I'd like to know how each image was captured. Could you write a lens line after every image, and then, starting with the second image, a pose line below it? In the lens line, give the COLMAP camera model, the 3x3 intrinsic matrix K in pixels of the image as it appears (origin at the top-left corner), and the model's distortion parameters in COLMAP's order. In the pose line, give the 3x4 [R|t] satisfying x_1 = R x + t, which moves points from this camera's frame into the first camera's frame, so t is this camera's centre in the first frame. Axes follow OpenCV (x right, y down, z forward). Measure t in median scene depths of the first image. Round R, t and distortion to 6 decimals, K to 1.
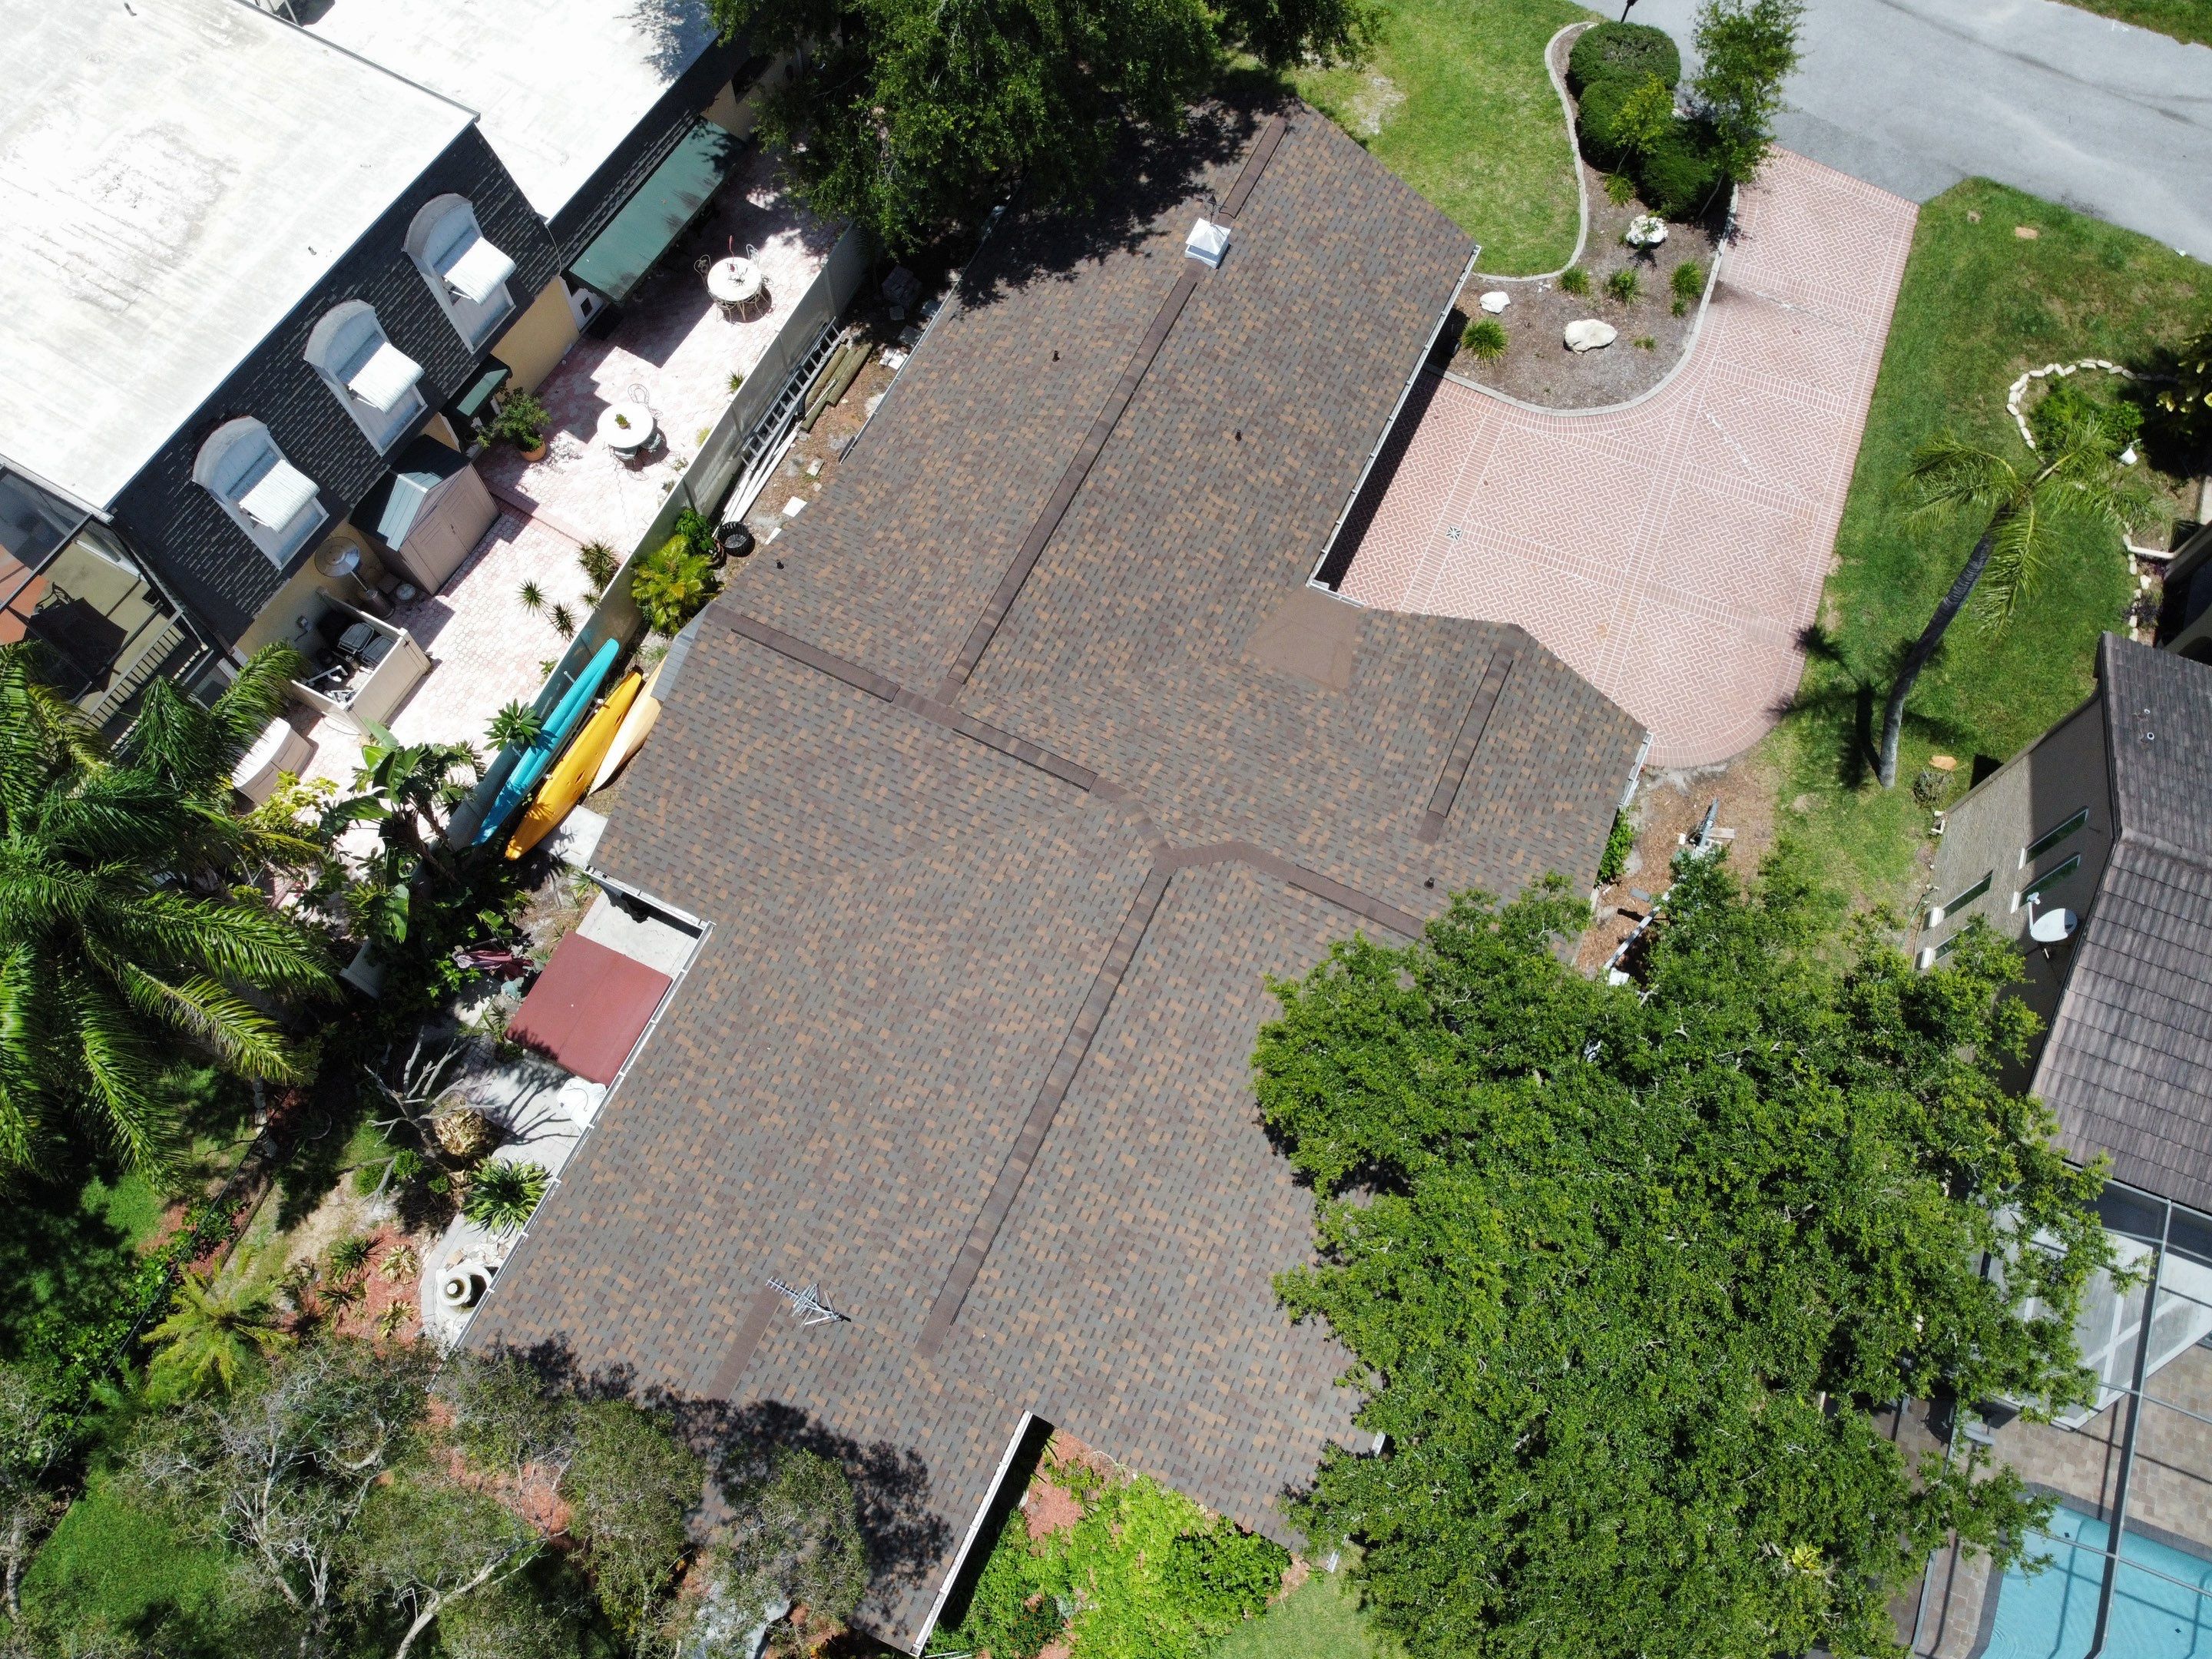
lens RADIAL K [[1674.4, 0, 1083.1], [0, 1674.4, 795.6], [0, 0, 1]] dist [0.015819, -0.023322]
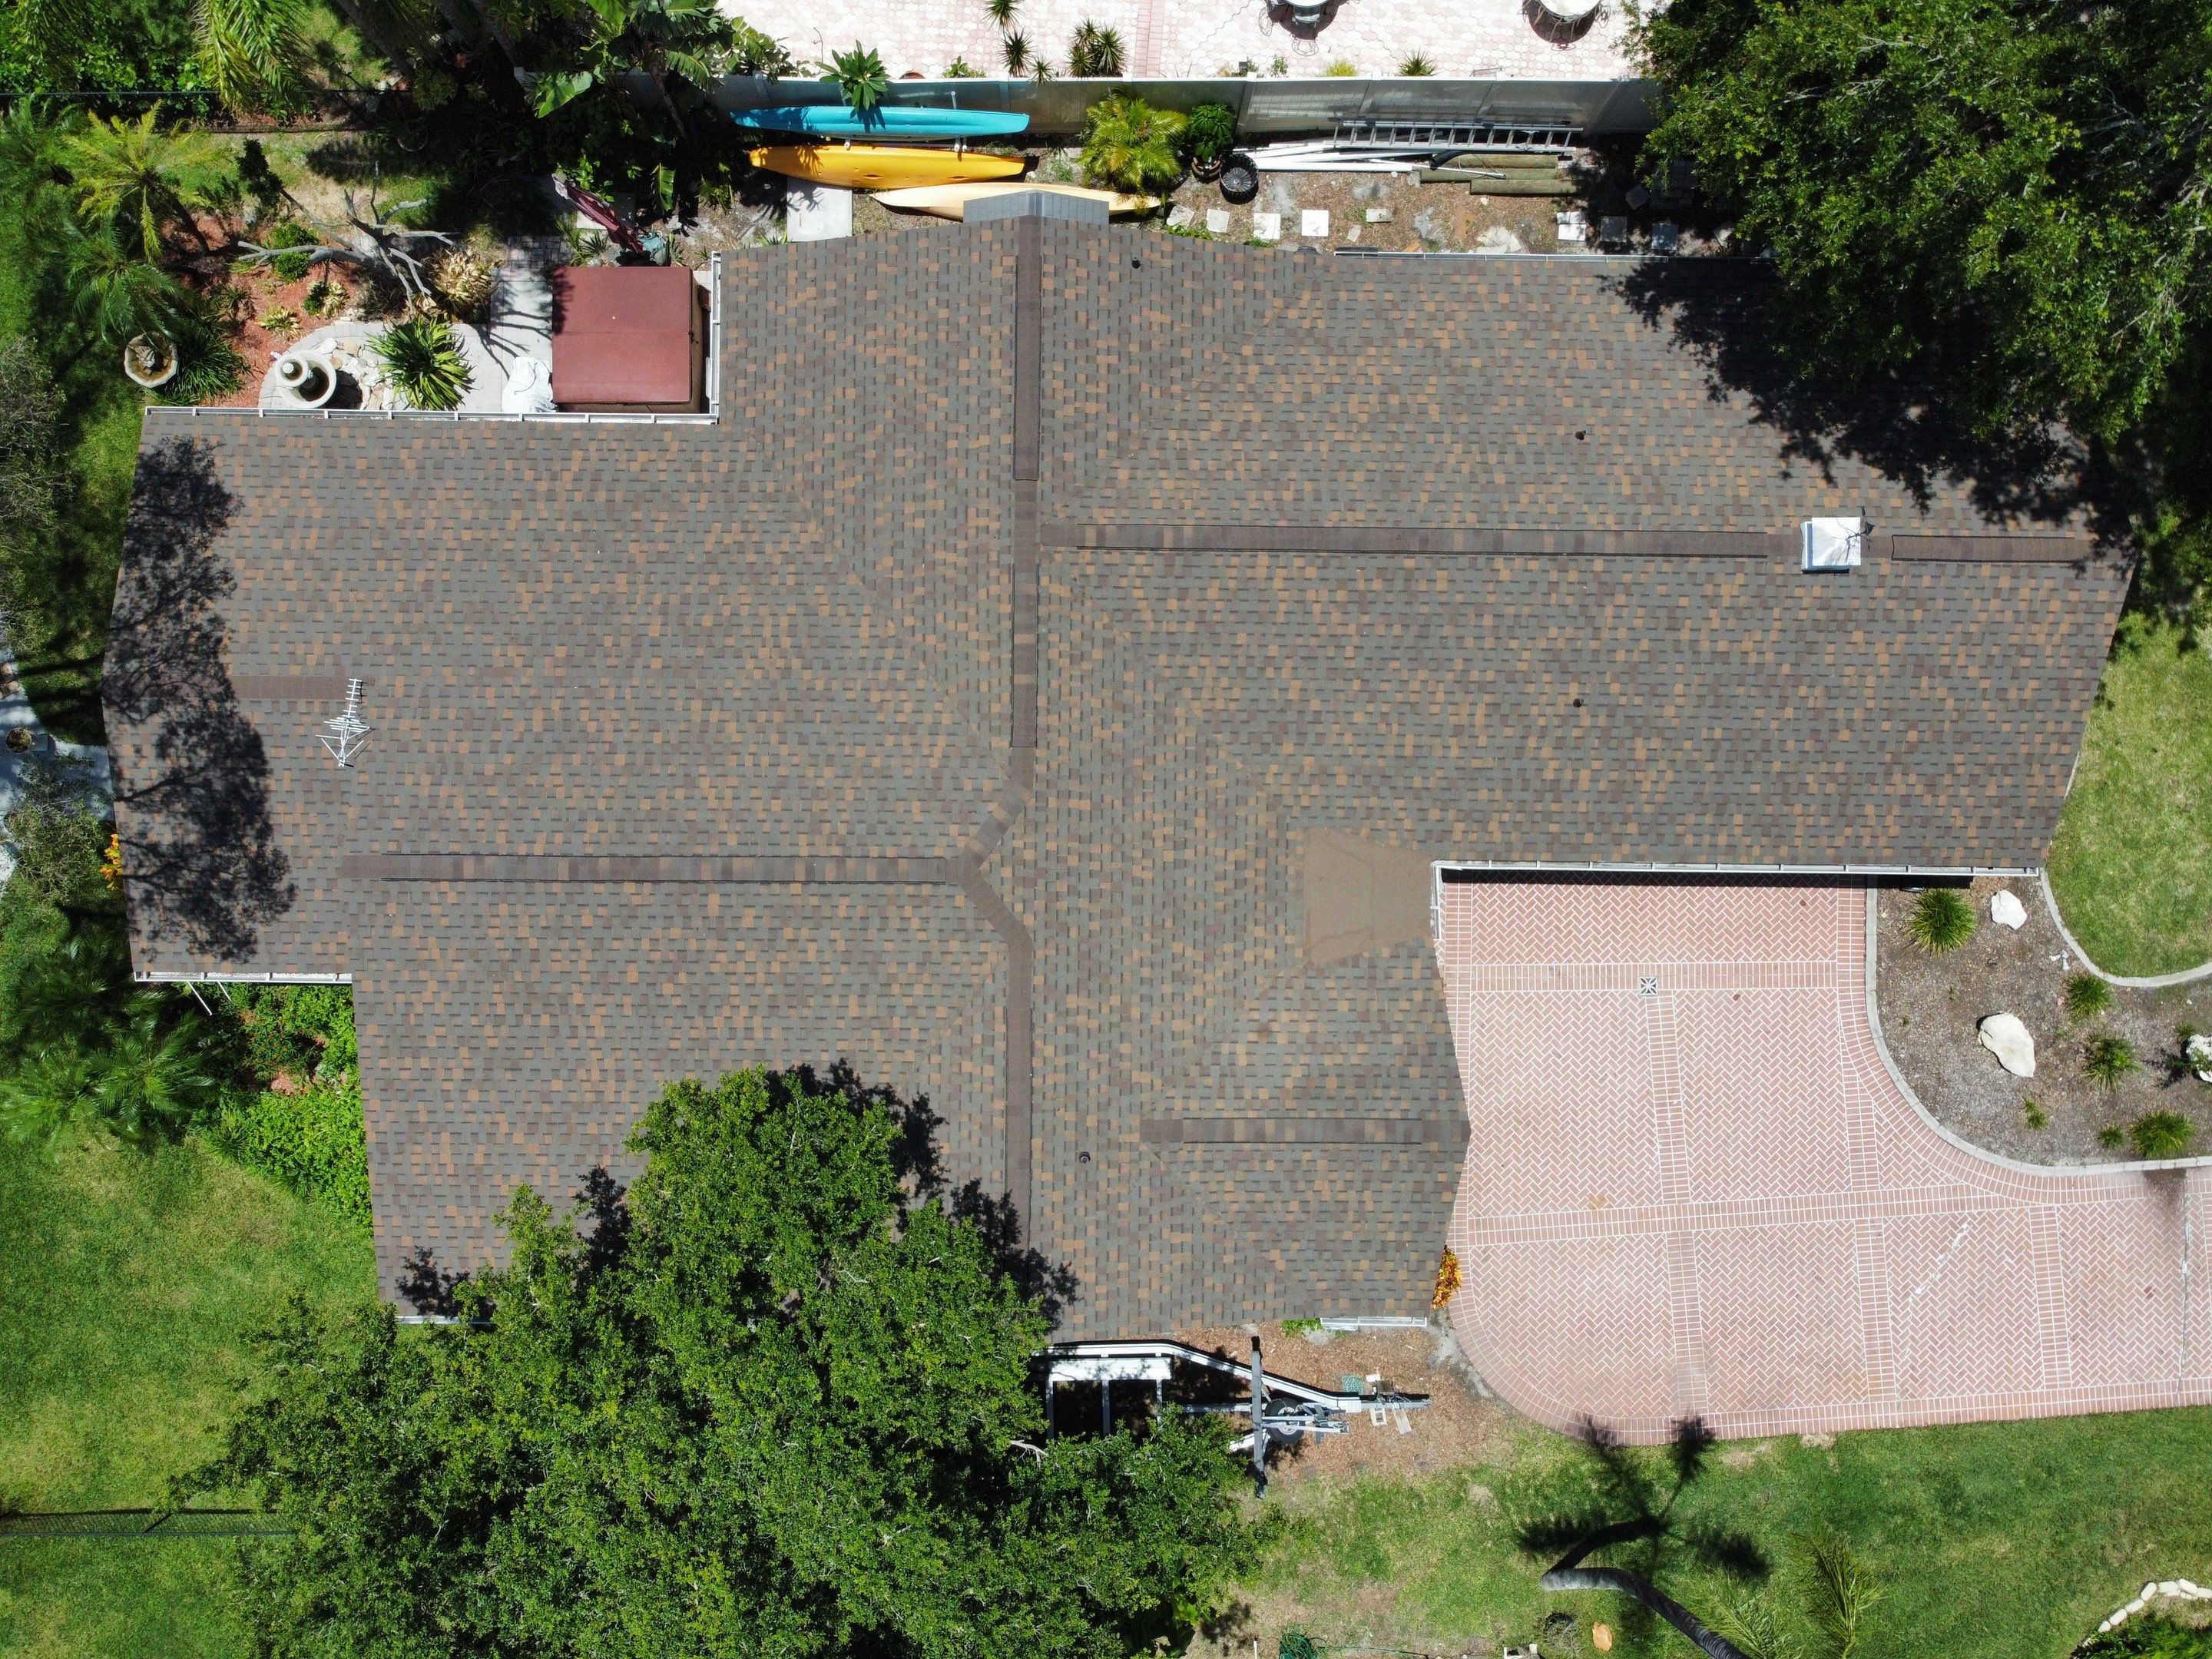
lens RADIAL K [[1674.4, 0, 1089.7], [0, 1674.4, 811.0], [0, 0, 1]] dist [0.015819, -0.023322]
pose [[0.427515, 0.903430, -0.032322, 0.066828], [-0.833034, 0.407586, 0.374069, -0.294586], [0.351119, -0.132995, 0.926837, 0.208932]]
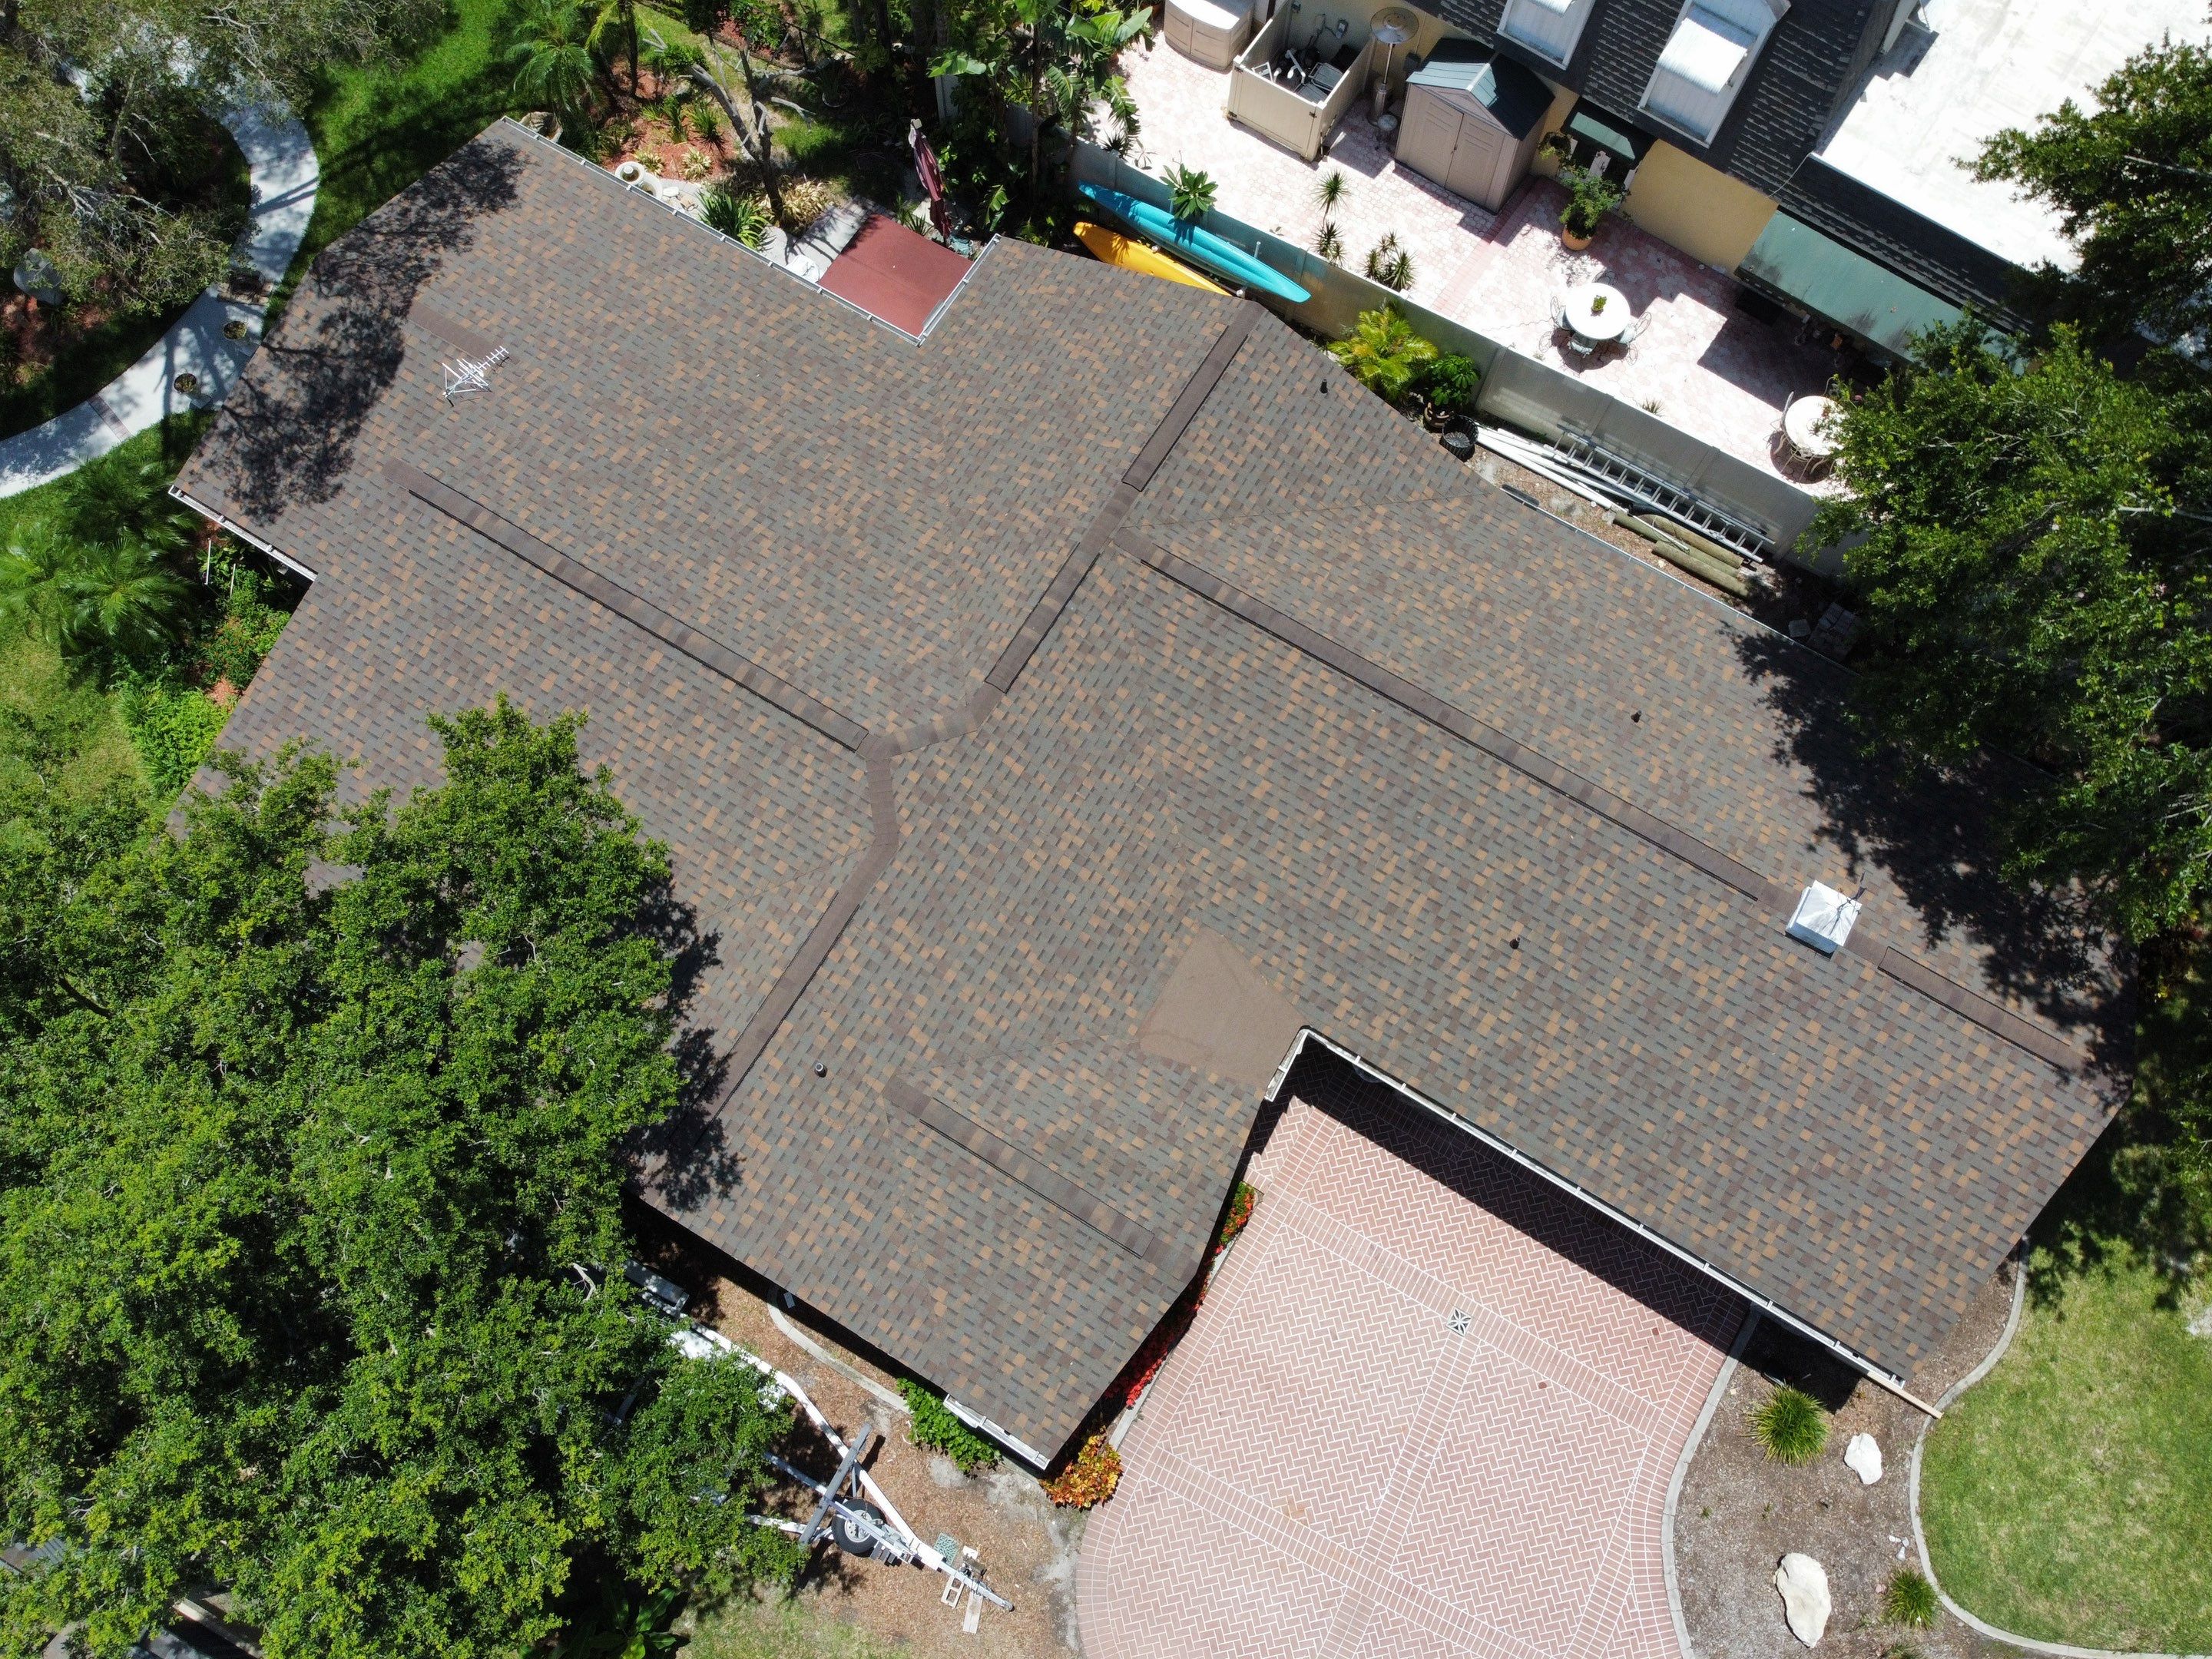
lens RADIAL K [[1674.4, 0, 1084.3], [0, 1674.4, 819.0], [0, 0, 1]] dist [0.015819, -0.023322]
pose [[-0.095532, 0.936733, -0.336758, 0.305833], [-0.919864, 0.046217, 0.389506, -0.328815], [0.380427, 0.346982, 0.857251, 0.284238]]
